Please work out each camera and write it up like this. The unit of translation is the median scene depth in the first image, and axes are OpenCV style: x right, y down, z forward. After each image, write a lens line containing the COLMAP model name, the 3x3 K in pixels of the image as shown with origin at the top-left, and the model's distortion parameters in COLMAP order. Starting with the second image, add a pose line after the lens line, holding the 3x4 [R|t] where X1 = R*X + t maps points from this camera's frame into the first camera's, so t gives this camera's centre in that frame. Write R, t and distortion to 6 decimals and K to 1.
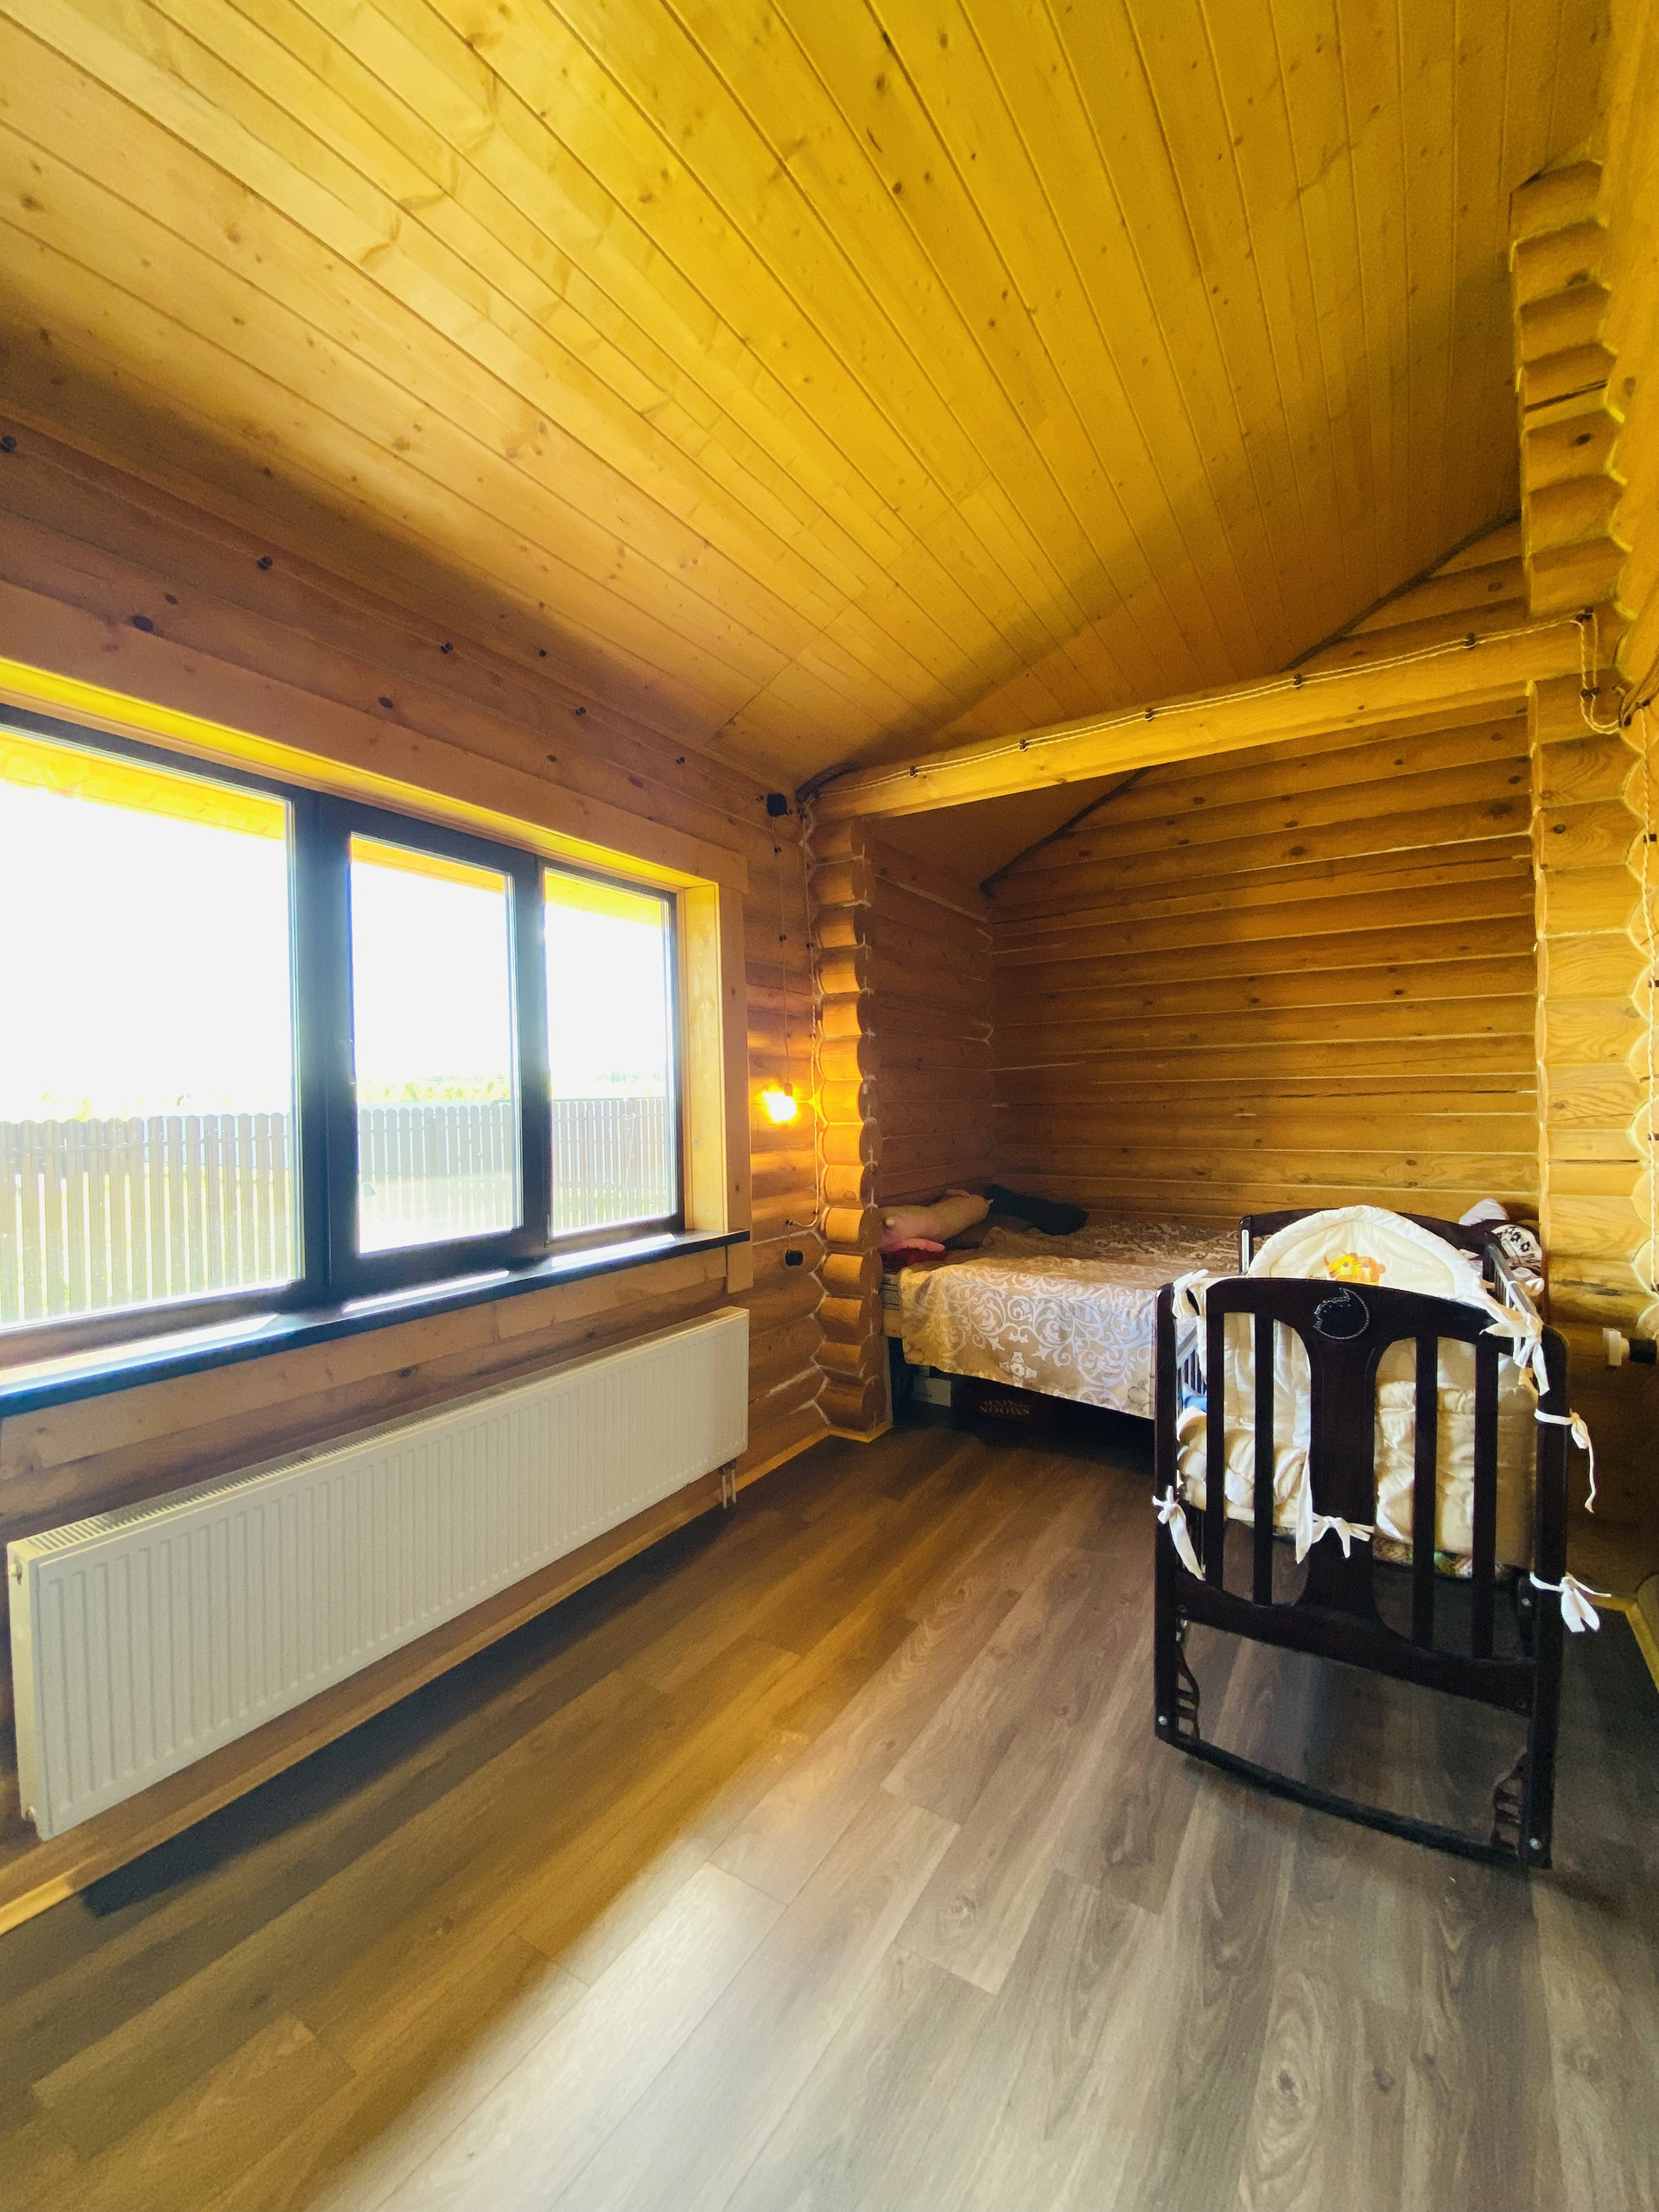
lens RADIAL K [[901.6, 0, 829.5], [0, 901.6, 1106.0], [0, 0, 1]] dist [0.008242, -0.015432]
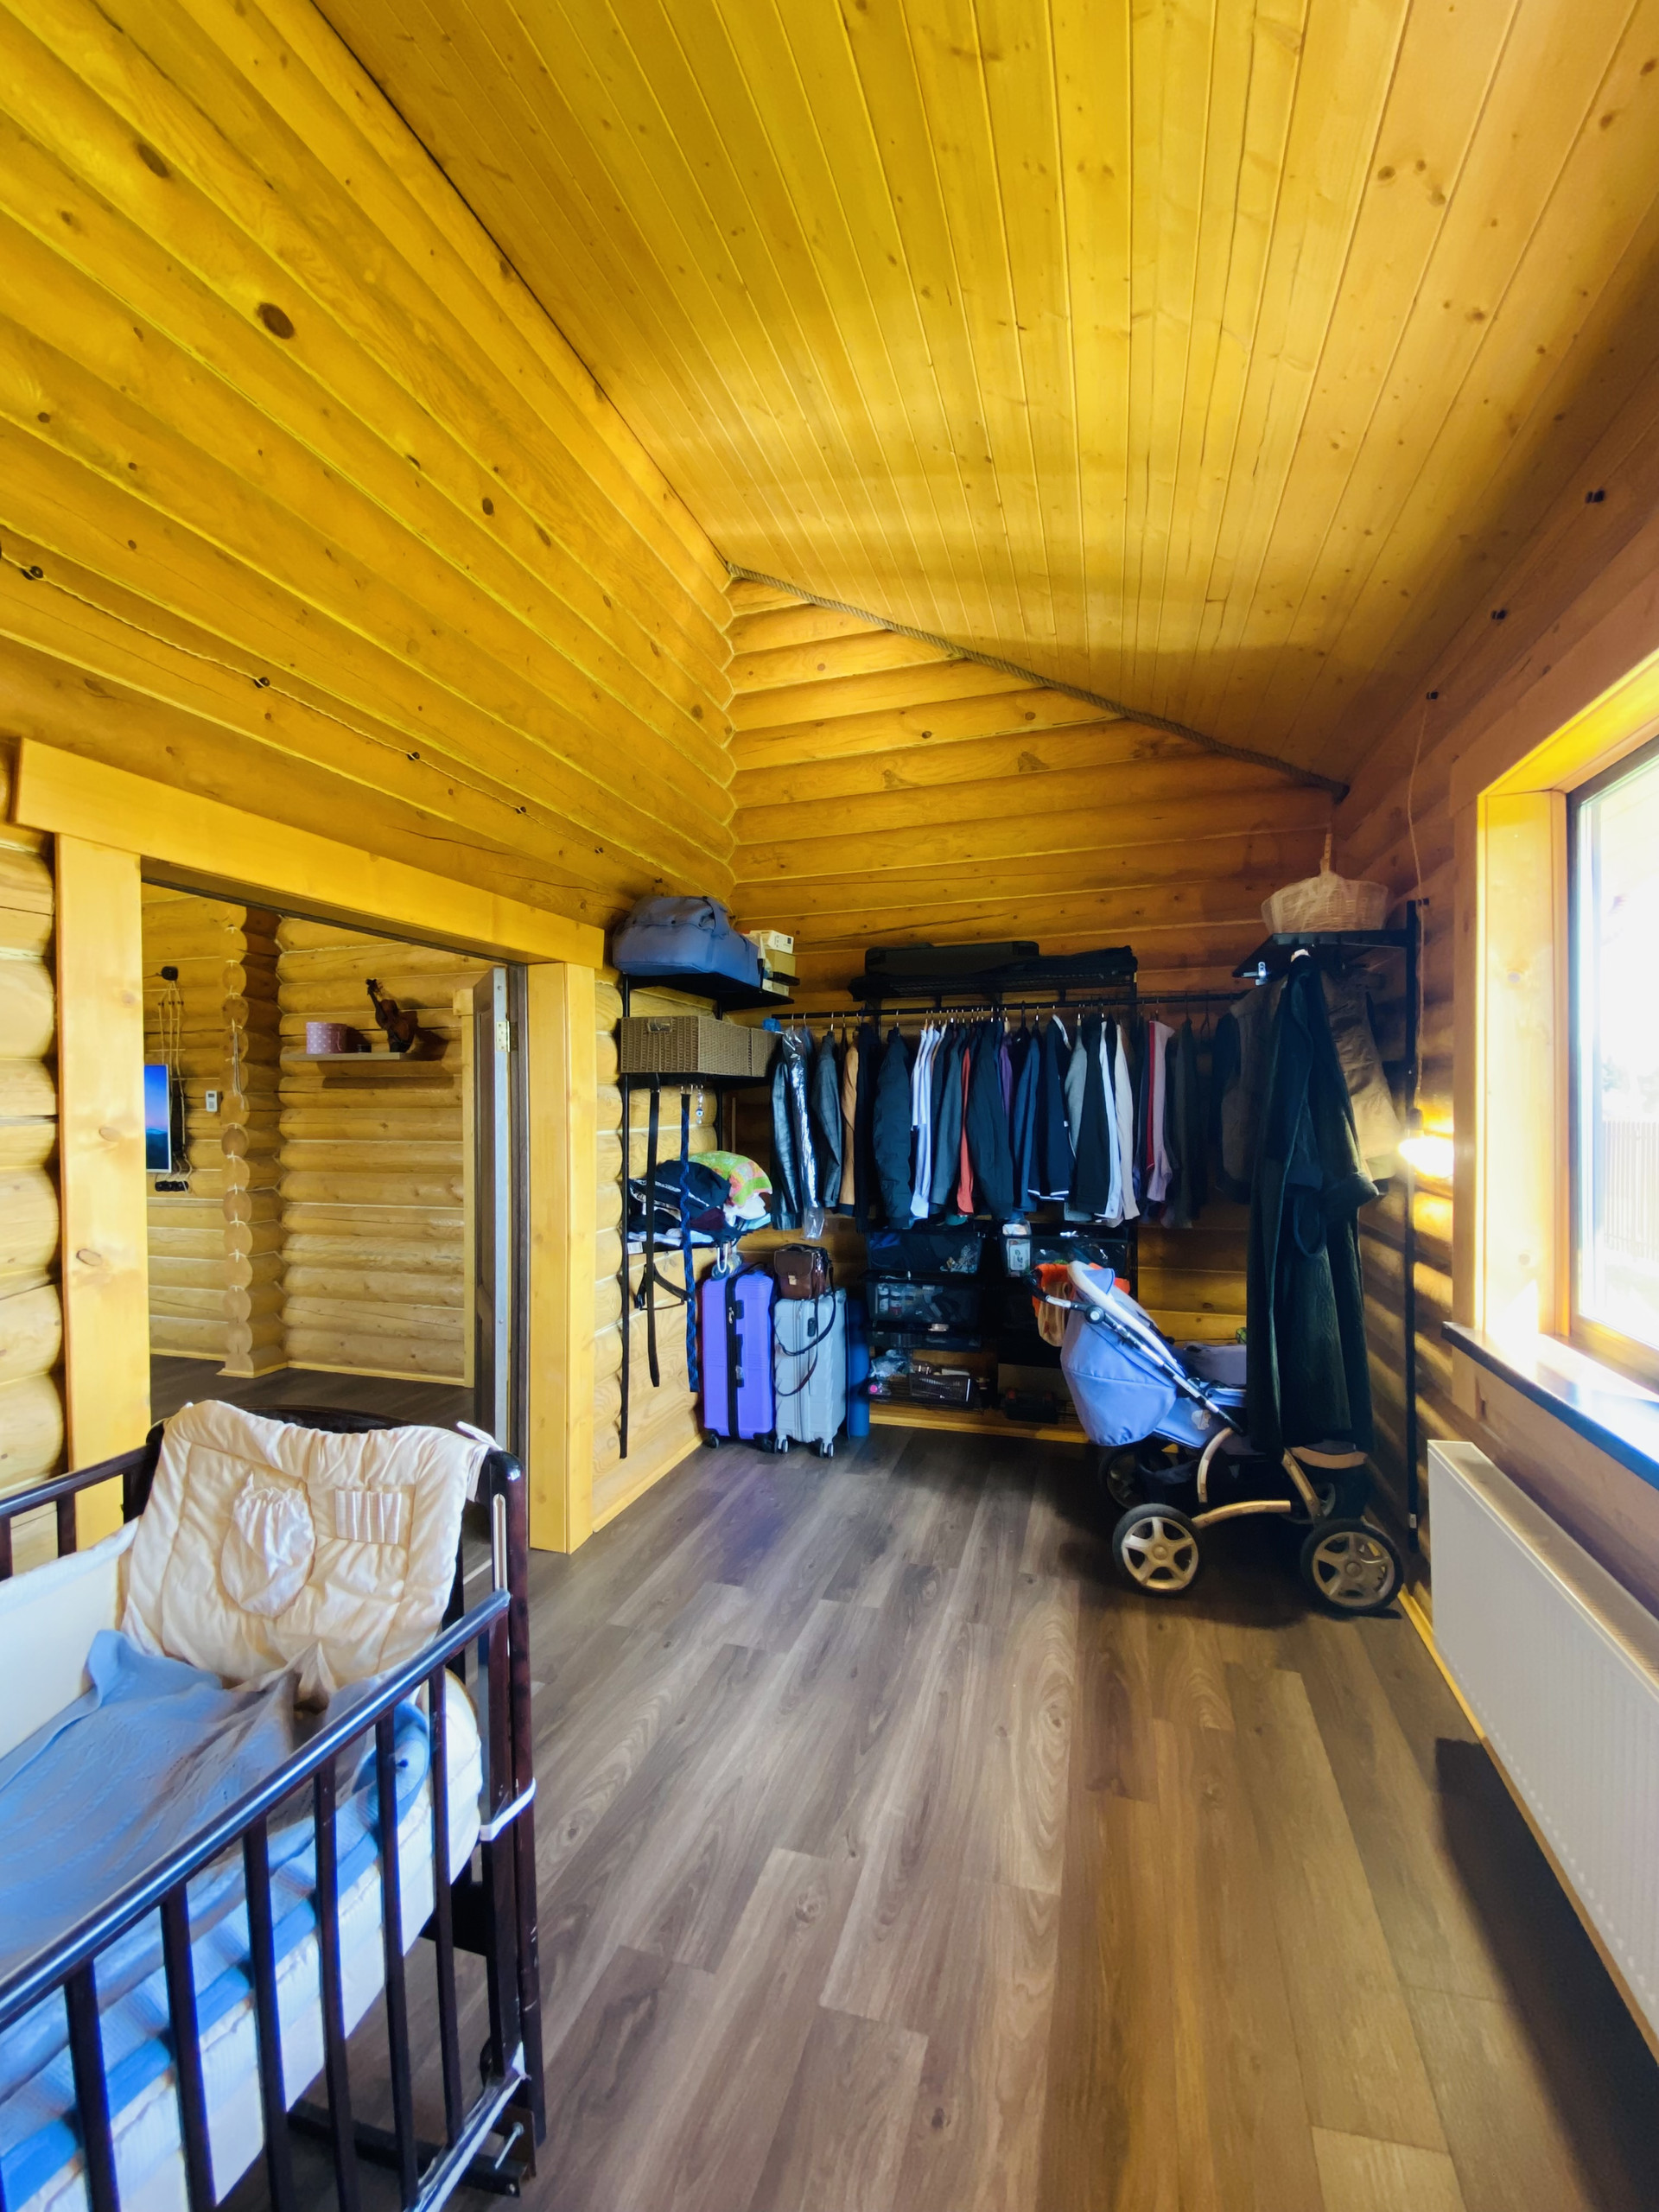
lens RADIAL K [[901.6, 0, 829.5], [0, 901.6, 1106.0], [0, 0, 1]] dist [0.008242, -0.015432]
pose [[-0.966370, 0.021699, -0.256238, 0.349743], [0.019497, 0.999748, 0.011133, -0.059185], [0.256415, 0.005763, -0.966549, 1.895665]]
